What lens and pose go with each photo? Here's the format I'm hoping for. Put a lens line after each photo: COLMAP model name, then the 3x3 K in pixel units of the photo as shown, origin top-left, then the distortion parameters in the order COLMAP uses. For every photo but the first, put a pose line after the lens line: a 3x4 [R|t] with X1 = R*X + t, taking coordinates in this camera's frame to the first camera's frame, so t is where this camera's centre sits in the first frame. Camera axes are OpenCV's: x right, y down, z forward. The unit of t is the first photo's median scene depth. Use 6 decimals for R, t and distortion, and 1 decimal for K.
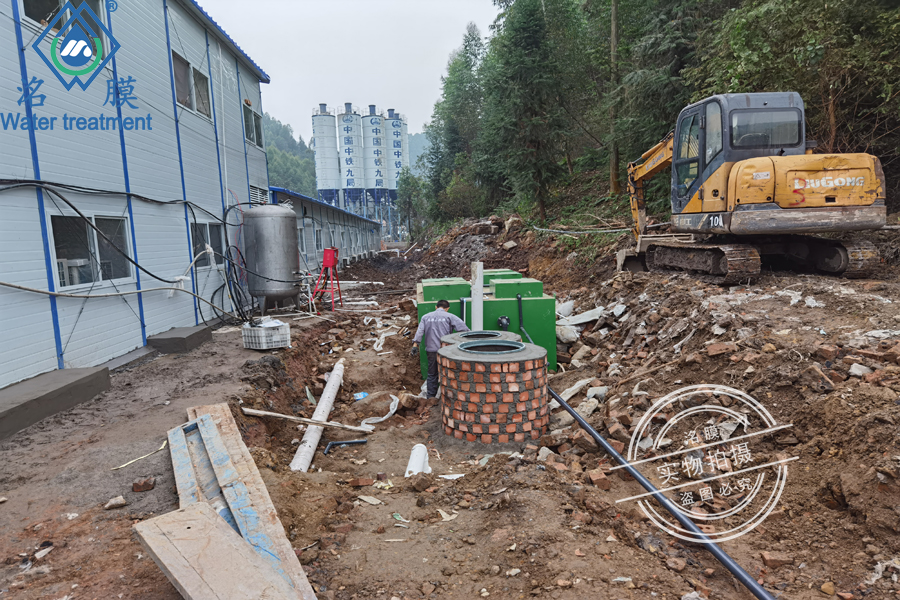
lens RADIAL K [[613.8, 0, 437.8], [0, 613.8, 313.3], [0, 0, 1]] dist [0.000331, -0.000700]
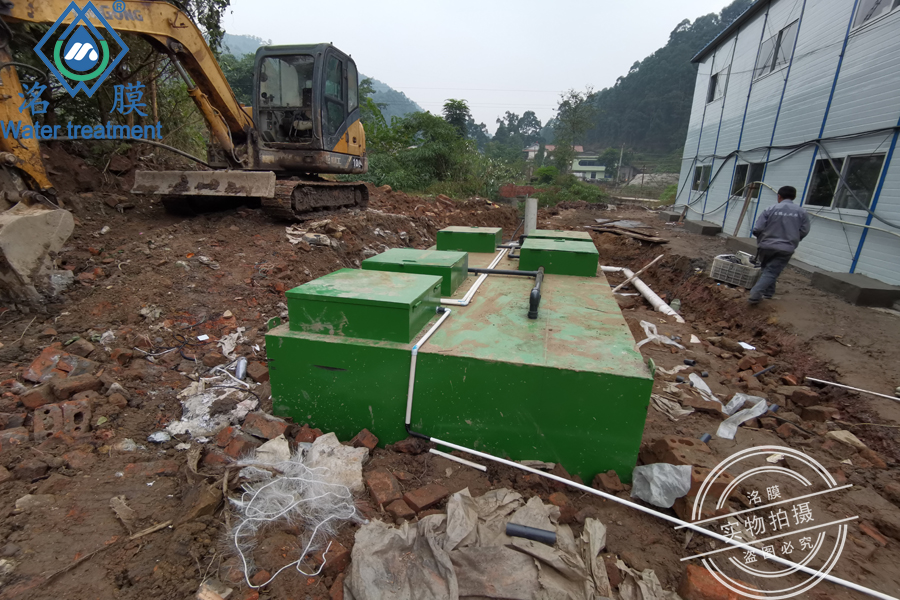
lens RADIAL K [[457.5, 0, 429.2], [0, 457.5, 331.4], [0, 0, 1]] dist [-0.037781, -0.000857]
pose [[-0.950298, -0.087524, 0.298788, -0.014929], [0.049815, 0.904568, 0.423410, -0.229654], [-0.307332, 0.417250, -0.855248, 1.946116]]
